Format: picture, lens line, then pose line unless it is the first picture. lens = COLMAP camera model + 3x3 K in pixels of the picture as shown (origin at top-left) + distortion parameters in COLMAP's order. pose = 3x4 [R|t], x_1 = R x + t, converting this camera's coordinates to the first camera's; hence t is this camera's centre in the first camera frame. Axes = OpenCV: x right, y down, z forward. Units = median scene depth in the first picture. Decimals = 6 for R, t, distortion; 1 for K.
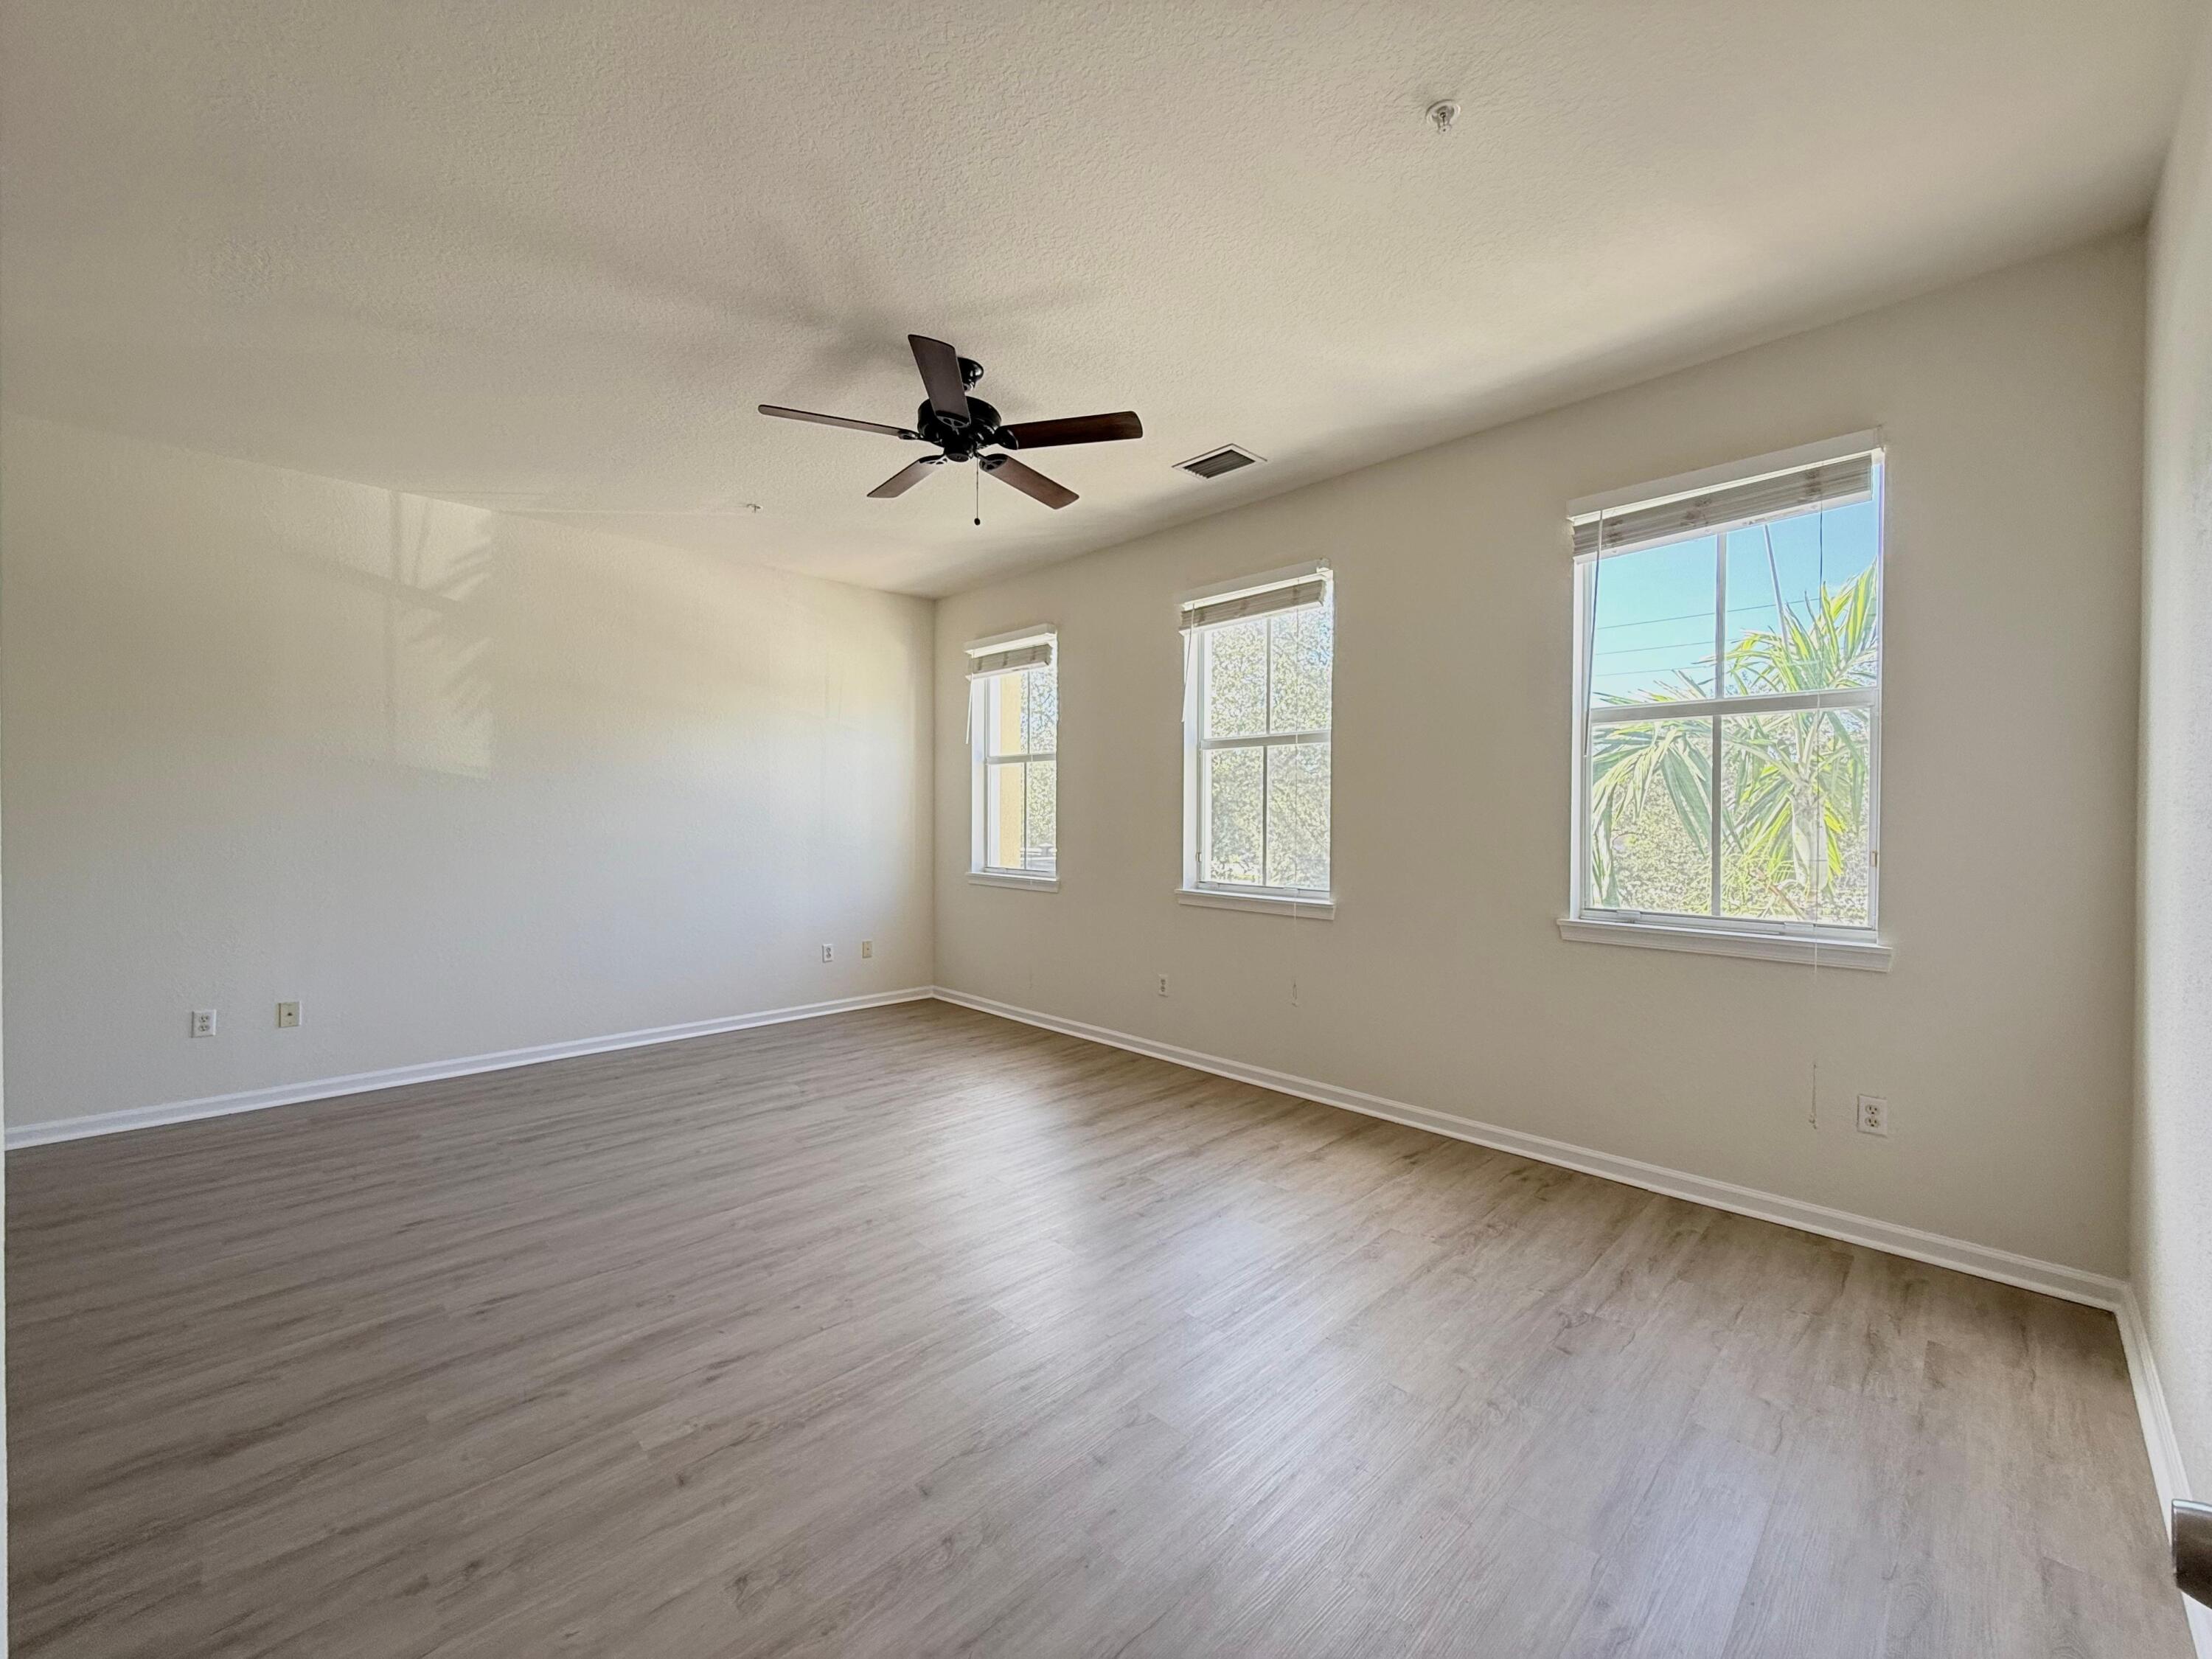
lens RADIAL K [[878.7, 0, 1106.0], [0, 878.7, 829.5], [0, 0, 1]] dist [-0.001008, 0.000150]
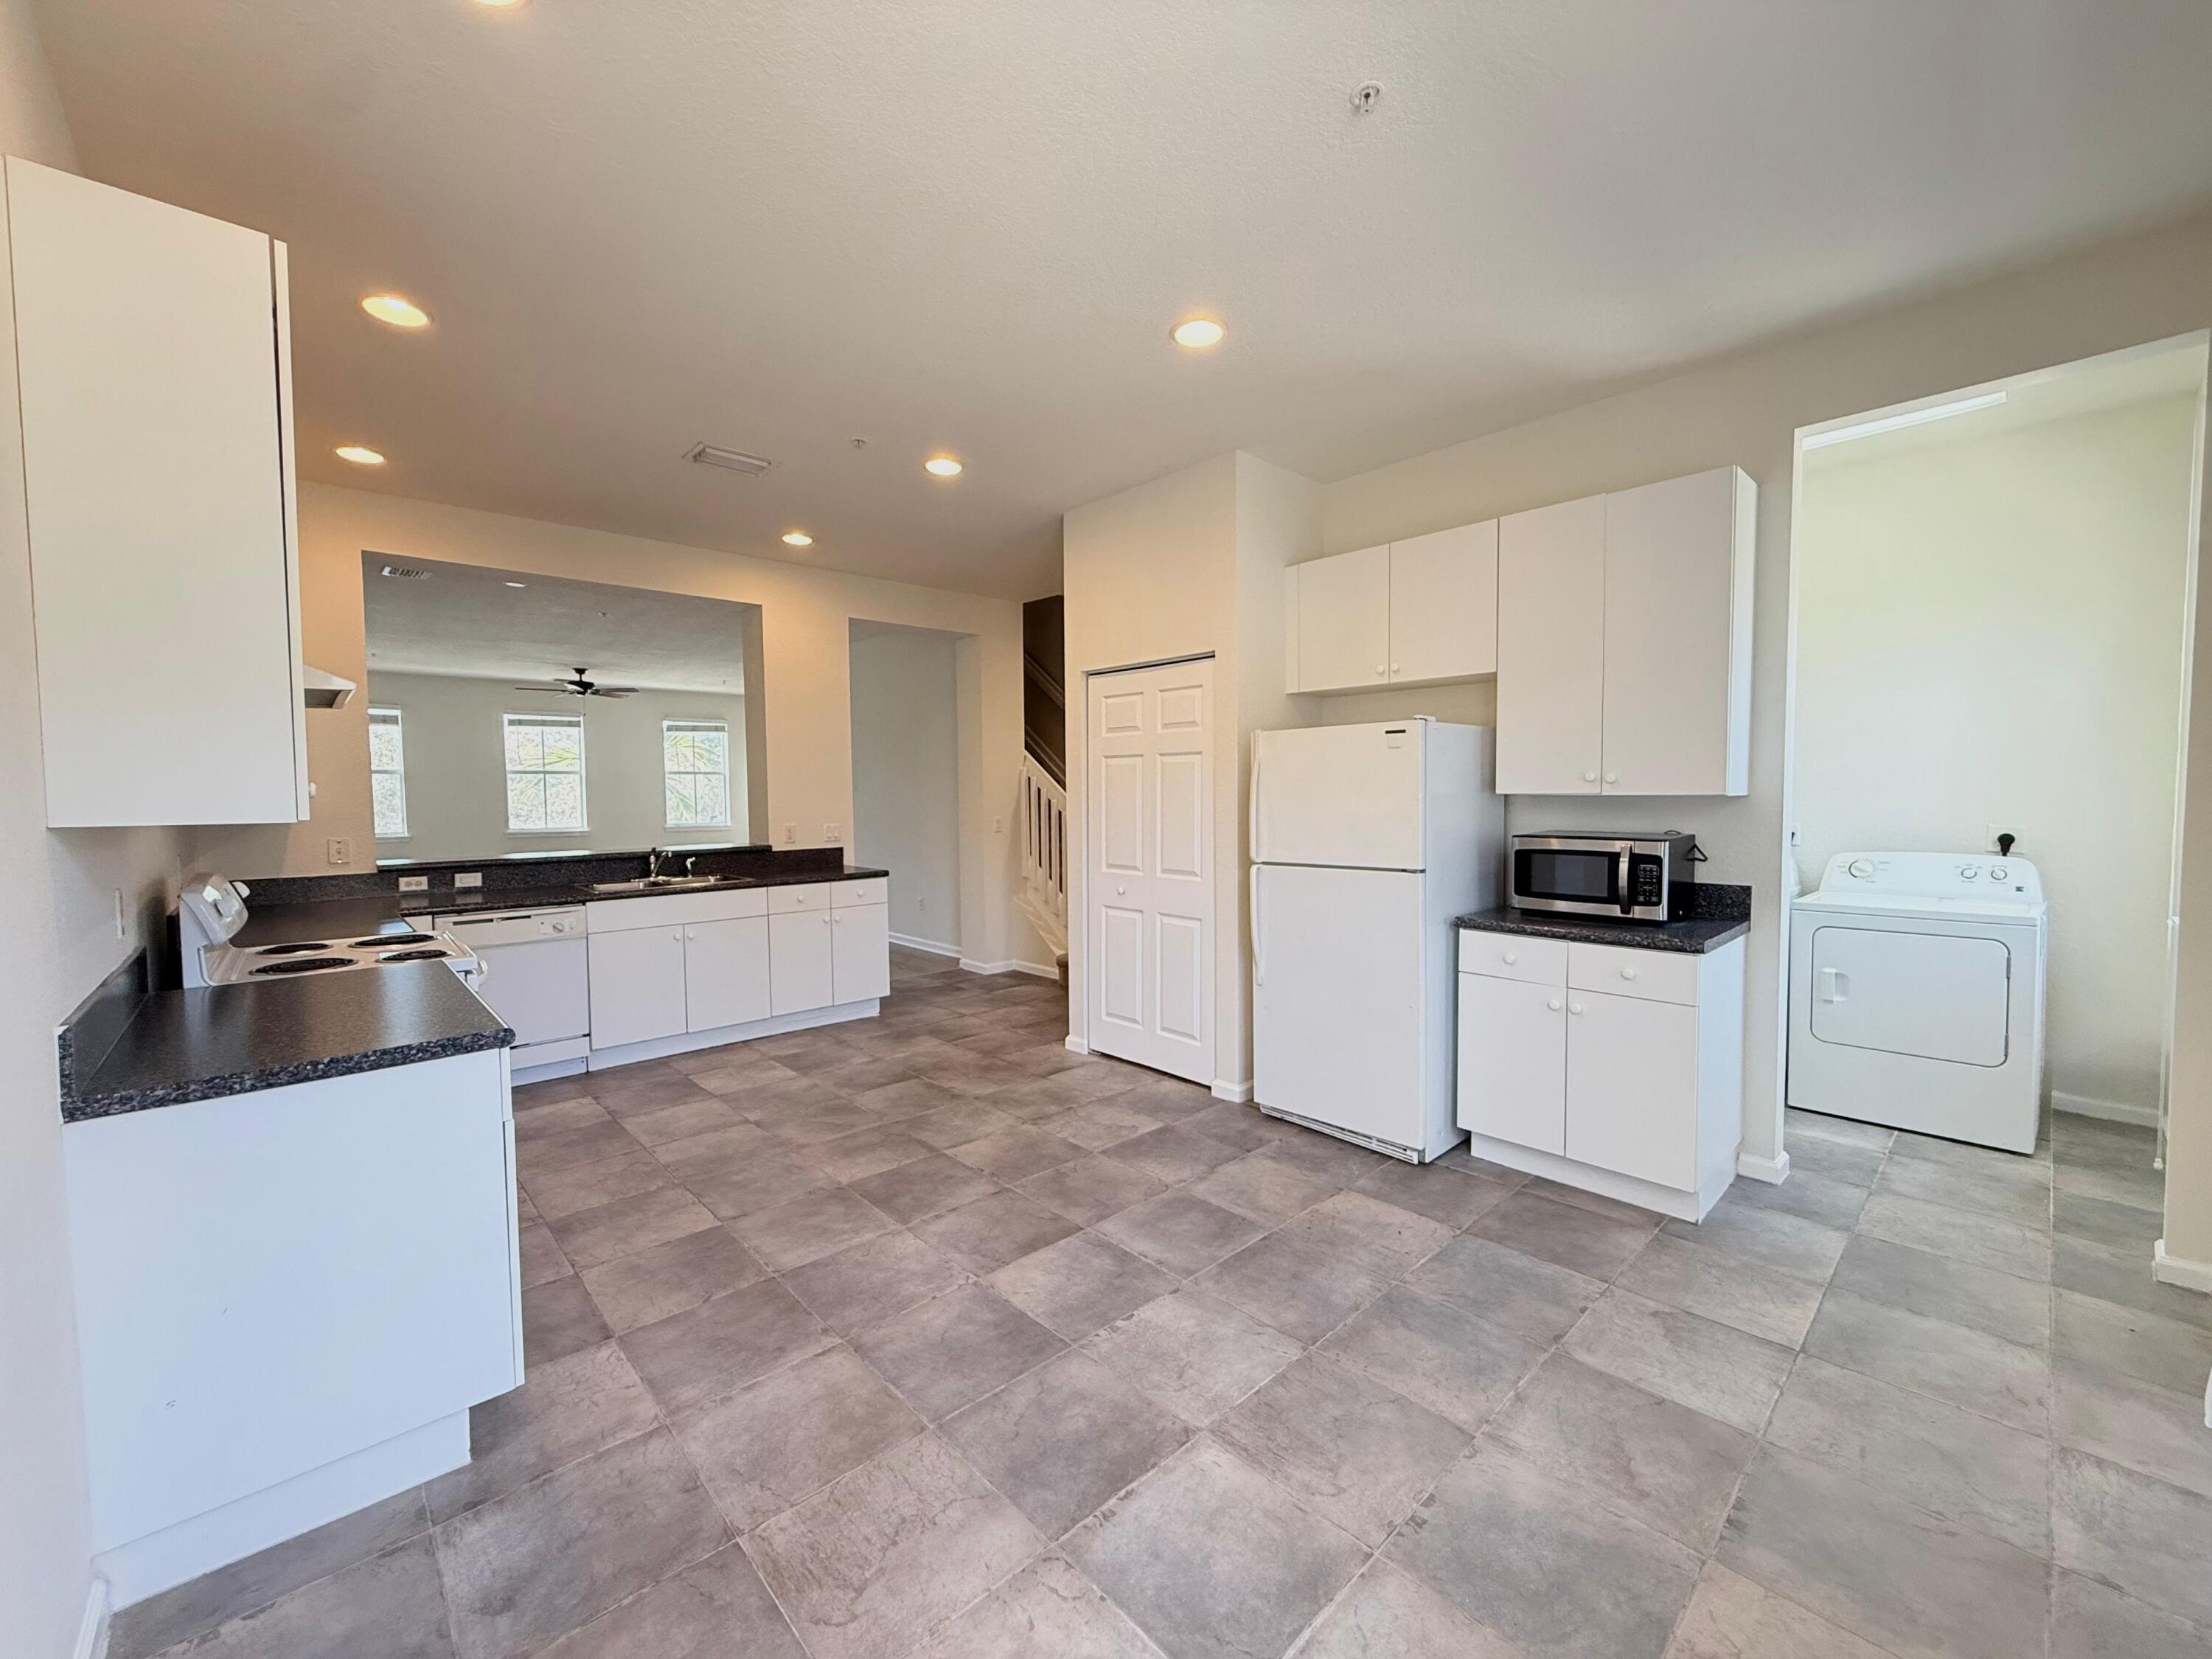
lens RADIAL K [[876.0, 0, 1103.4], [0, 876.0, 832.5], [0, 0, 1]] dist [-0.000677, -0.000350]
pose [[0.028637, -0.052269, 0.998222, -3.076218], [0.020674, 0.998449, 0.051688, -0.029972], [-0.999376, 0.019157, 0.029674, -0.959816]]
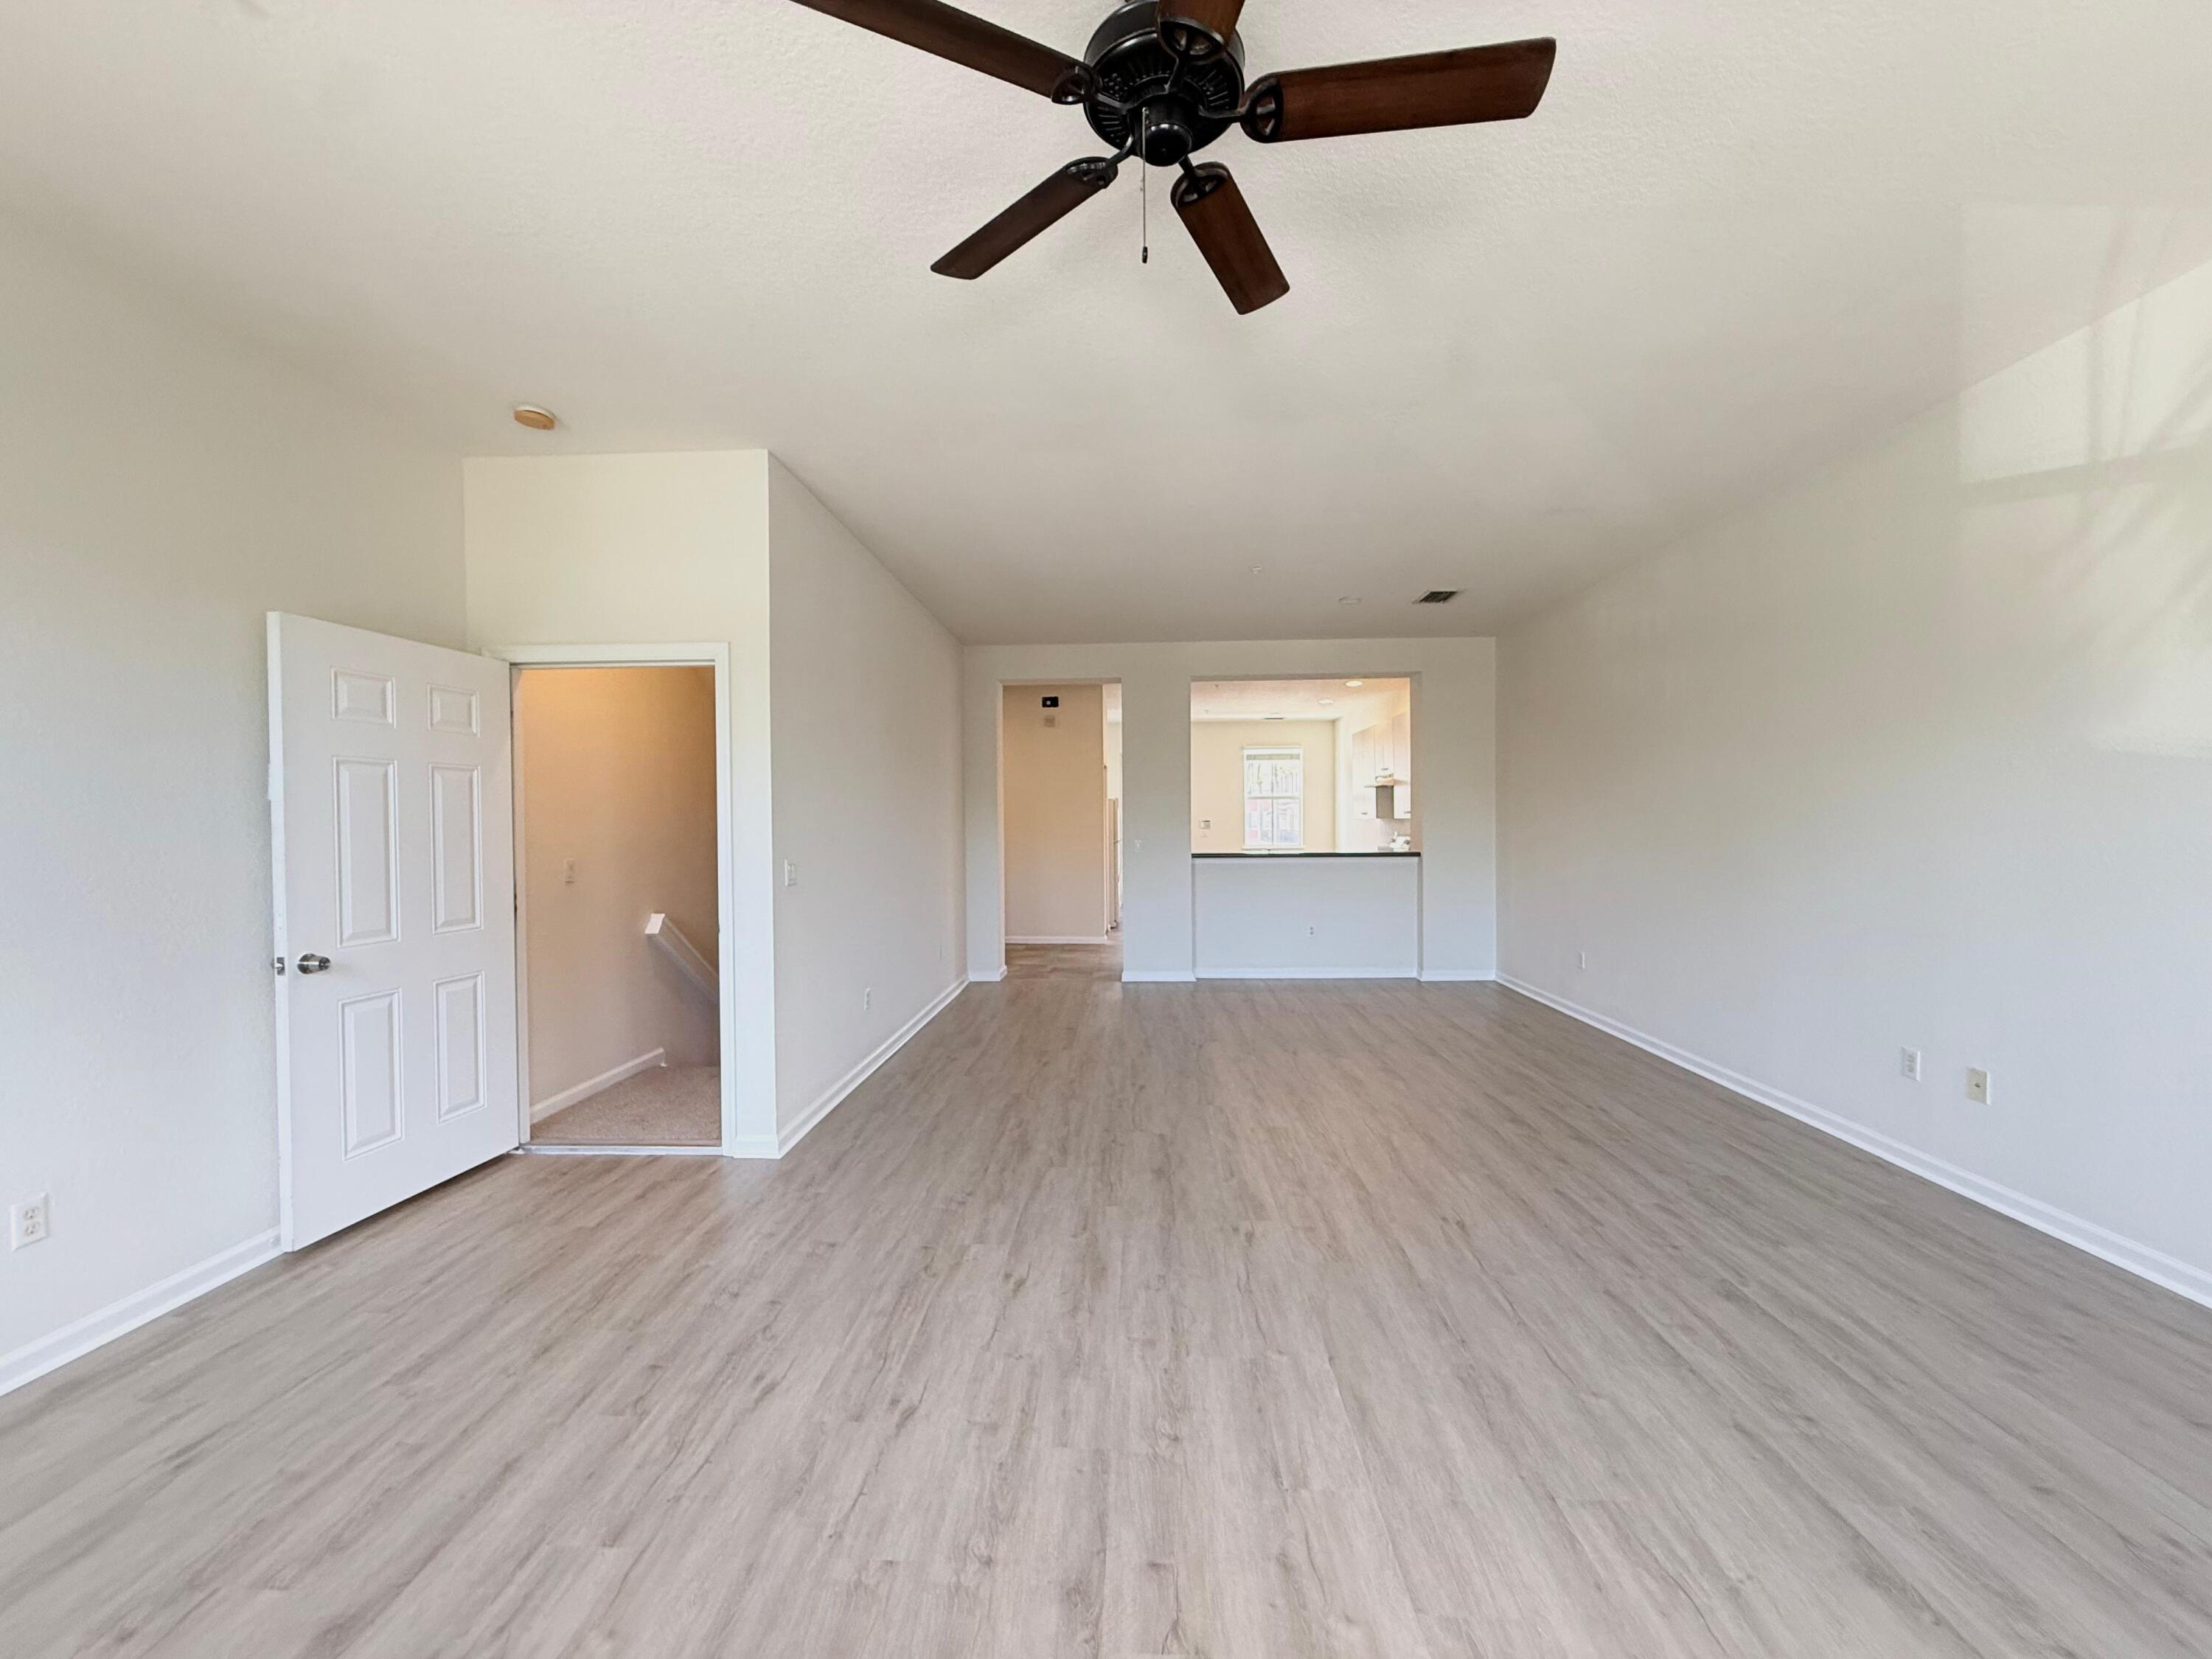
lens RADIAL K [[878.7, 0, 1106.0], [0, 878.7, 829.5], [0, 0, 1]] dist [-0.001008, 0.000150]
pose [[-0.731126, 0.008800, -0.682186, 0.185947], [-0.002804, 0.999870, 0.015904, -0.030227], [0.682237, 0.013541, -0.731006, 1.179125]]
